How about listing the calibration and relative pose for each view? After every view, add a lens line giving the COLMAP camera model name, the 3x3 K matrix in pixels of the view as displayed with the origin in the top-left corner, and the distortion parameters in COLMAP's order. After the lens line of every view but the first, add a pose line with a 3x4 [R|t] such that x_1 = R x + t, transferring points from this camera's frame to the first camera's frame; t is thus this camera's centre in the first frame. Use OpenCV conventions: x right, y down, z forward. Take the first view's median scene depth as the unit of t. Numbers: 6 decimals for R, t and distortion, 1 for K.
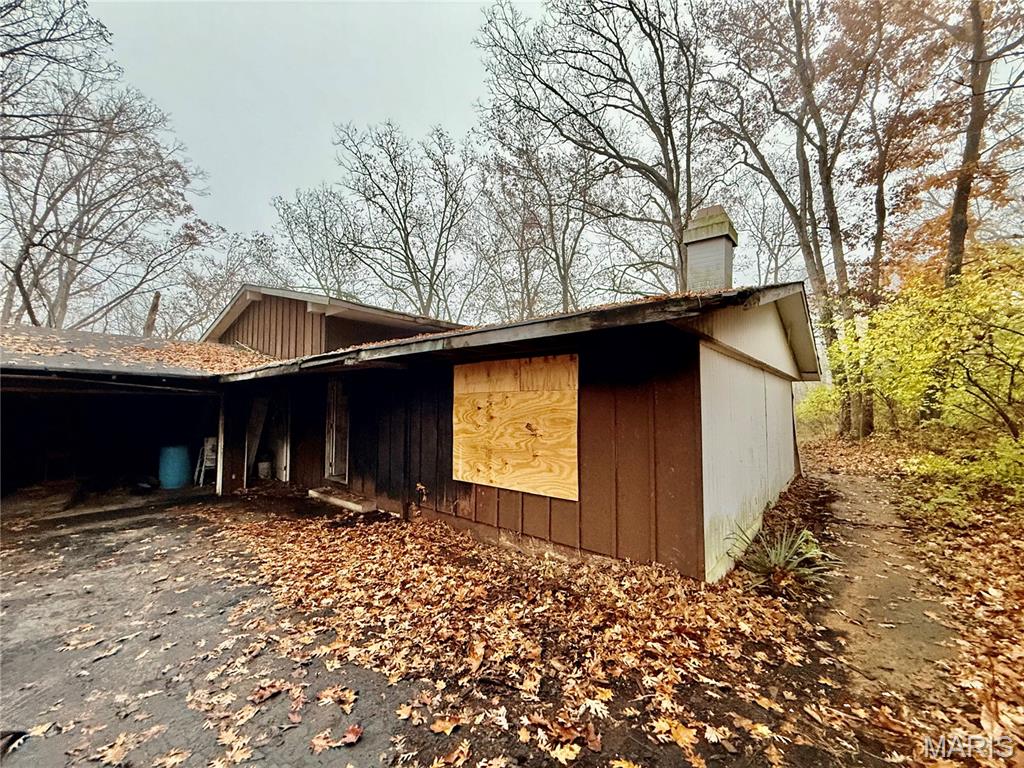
lens RADIAL K [[406.5, 0, 511.0], [0, 406.5, 385.4], [0, 0, 1]] dist [-0.000206, -0.000219]
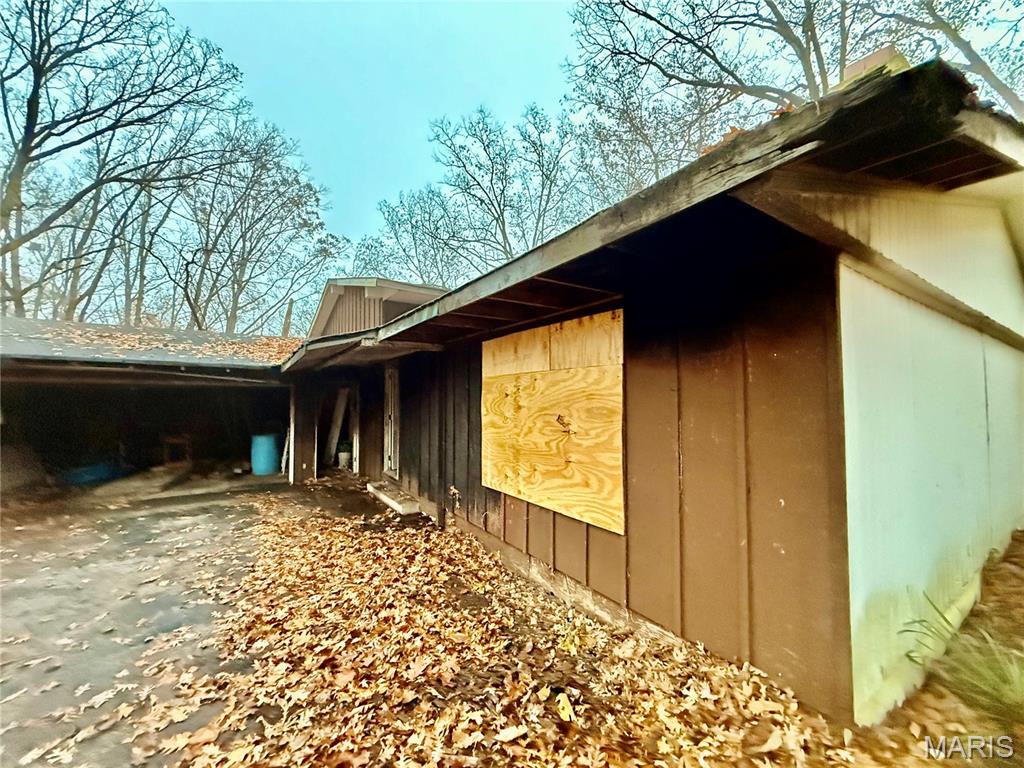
lens RADIAL K [[406.5, 0, 511.0], [0, 406.5, 385.4], [0, 0, 1]] dist [-0.000206, -0.000219]
pose [[0.959786, -0.012230, -0.280465, 0.165085], [0.016909, 0.999755, 0.014268, 0.031076], [0.280222, -0.018436, 0.959758, 0.308138]]
